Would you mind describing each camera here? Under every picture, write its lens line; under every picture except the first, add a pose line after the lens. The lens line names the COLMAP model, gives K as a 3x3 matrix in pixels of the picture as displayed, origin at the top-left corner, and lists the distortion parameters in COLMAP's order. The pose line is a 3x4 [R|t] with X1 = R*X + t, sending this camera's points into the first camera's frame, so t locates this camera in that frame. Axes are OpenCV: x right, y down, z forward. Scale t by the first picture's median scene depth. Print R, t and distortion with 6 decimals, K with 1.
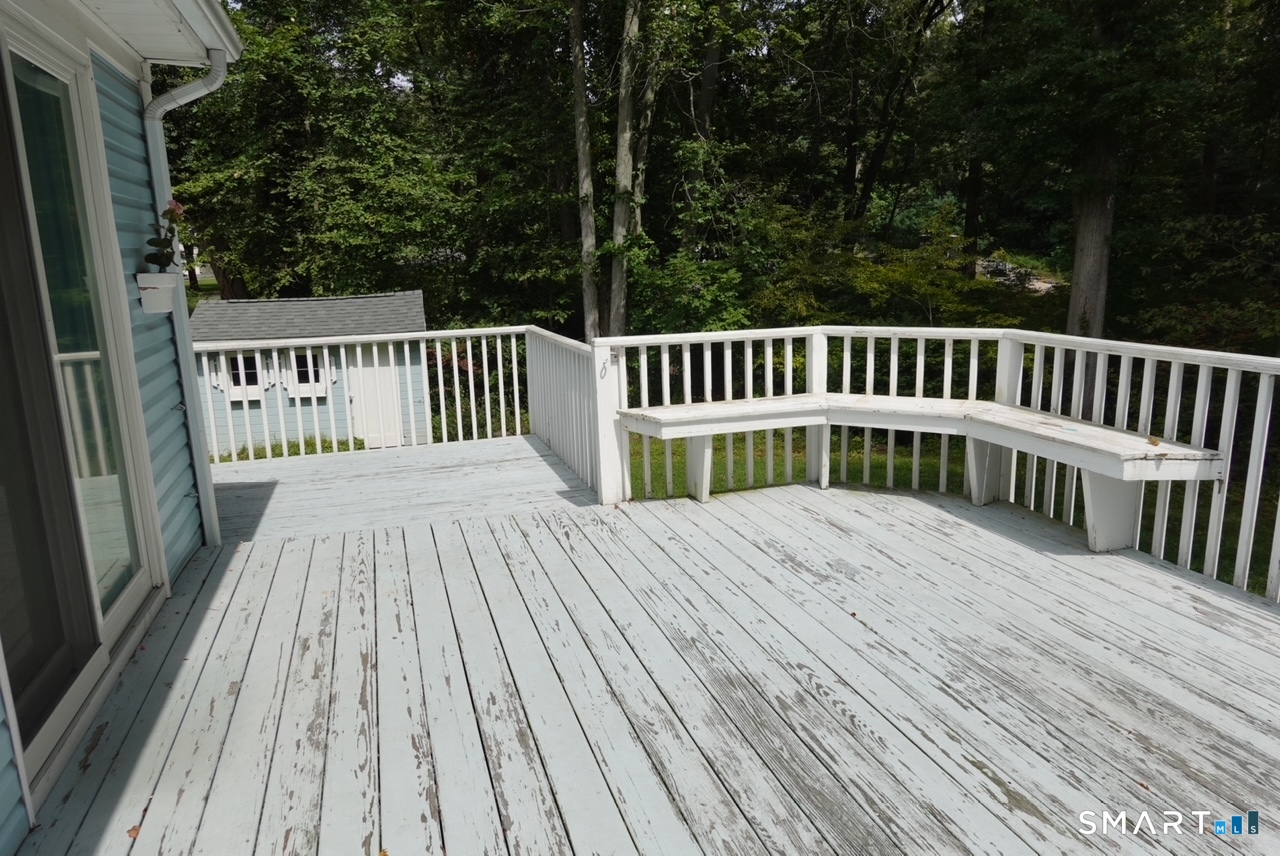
lens RADIAL K [[874.7, 0, 636.1], [0, 874.7, 434.4], [0, 0, 1]] dist [0.023173, -0.004167]
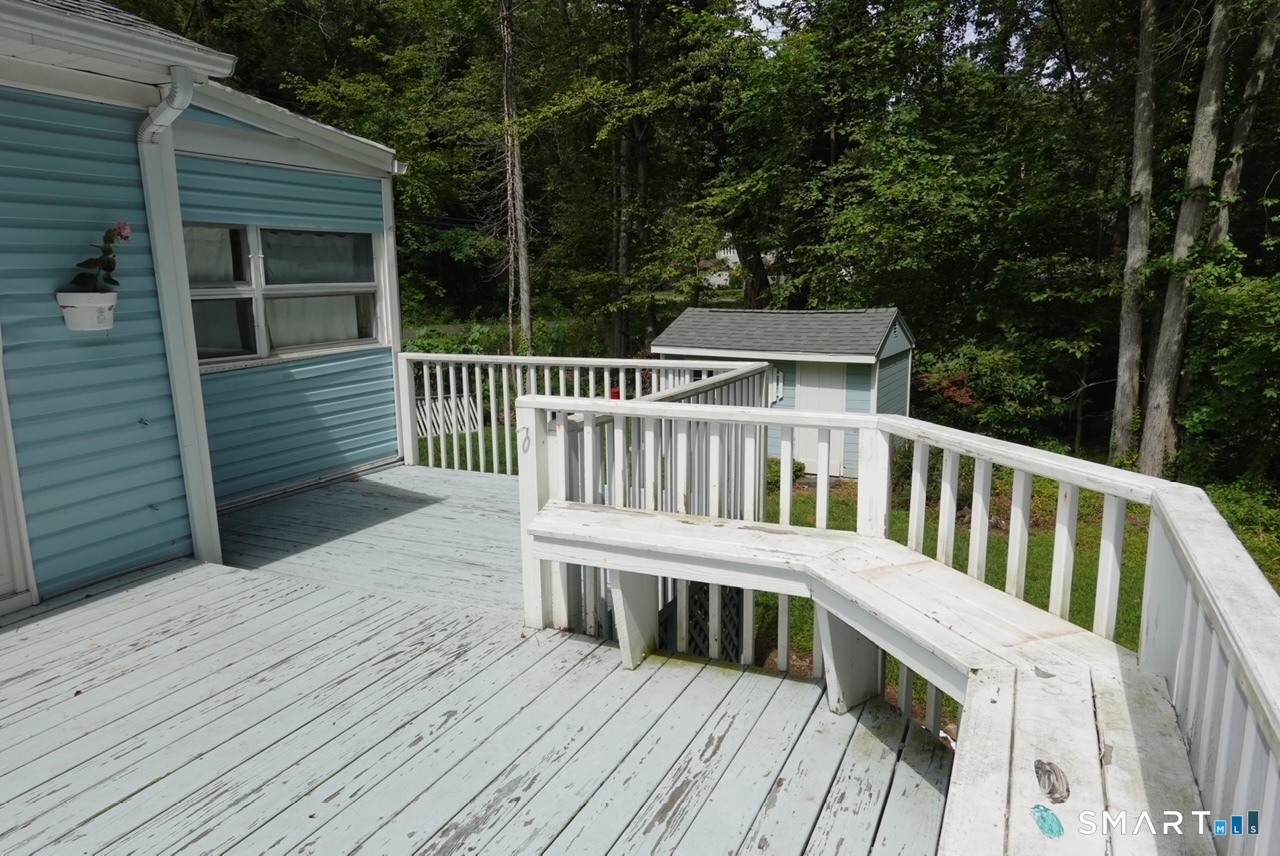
lens RADIAL K [[874.7, 0, 639.5], [0, 874.7, 422.3], [0, 0, 1]] dist [0.023173, -0.004167]
pose [[0.745849, 0.135125, -0.652266, 0.147156], [-0.150498, 0.988073, 0.032601, -0.037595], [0.648891, 0.073849, 0.757289, 0.156715]]
